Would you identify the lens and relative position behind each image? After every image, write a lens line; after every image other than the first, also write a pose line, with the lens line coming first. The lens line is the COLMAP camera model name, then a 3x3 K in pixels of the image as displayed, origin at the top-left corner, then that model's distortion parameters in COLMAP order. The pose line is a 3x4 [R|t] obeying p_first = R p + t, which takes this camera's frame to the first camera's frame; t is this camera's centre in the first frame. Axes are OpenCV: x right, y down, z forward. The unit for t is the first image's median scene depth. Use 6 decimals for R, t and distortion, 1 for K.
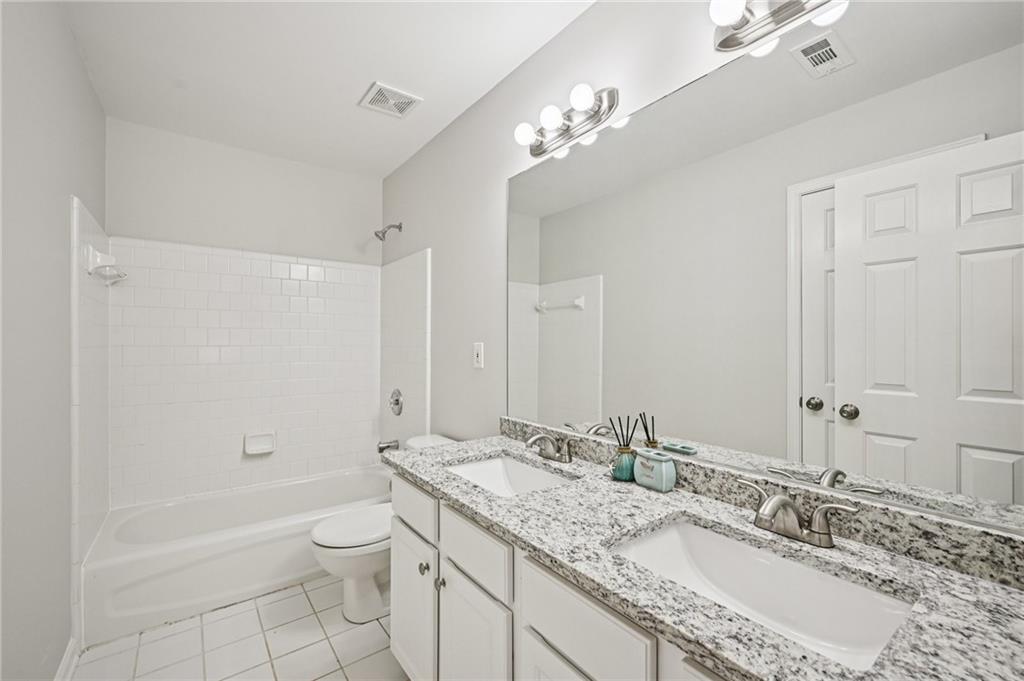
lens RADIAL K [[422.9, 0, 512.0], [0, 422.9, 340.5], [0, 0, 1]] dist [0.000315, 0.000000]
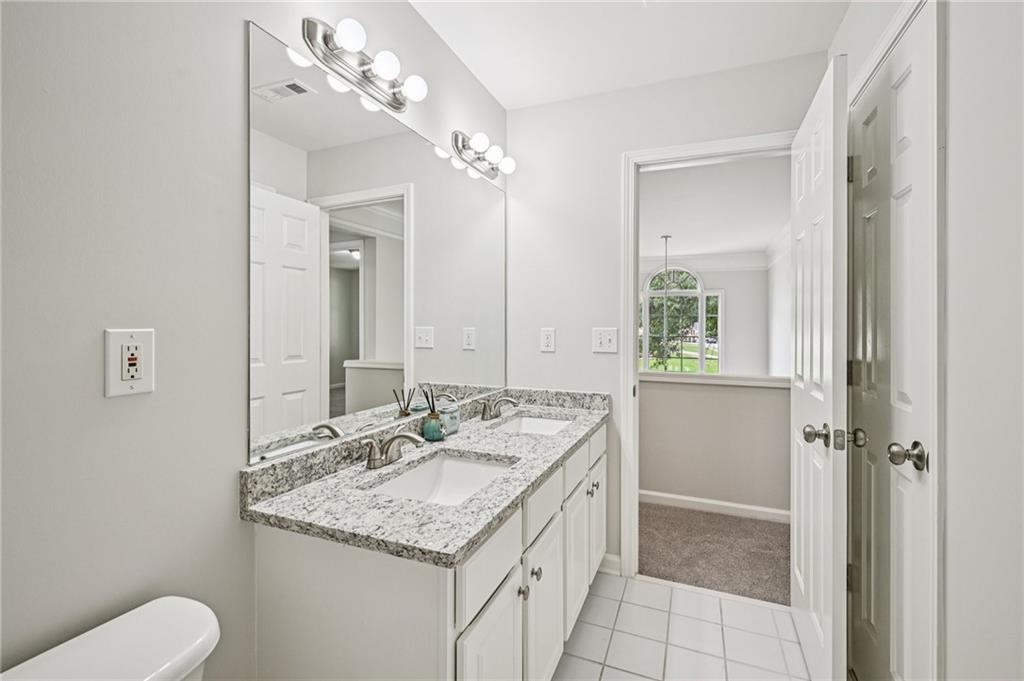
lens RADIAL K [[444.3, 0, 509.0], [0, 444.3, 322.4], [0, 0, 1]] dist [-0.000803, -0.000052]
pose [[-0.488689, 0.001638, 0.872456, -0.767553], [-0.011731, 0.999895, -0.008448, -0.002618], [-0.872379, -0.014363, -0.488619, 1.150840]]
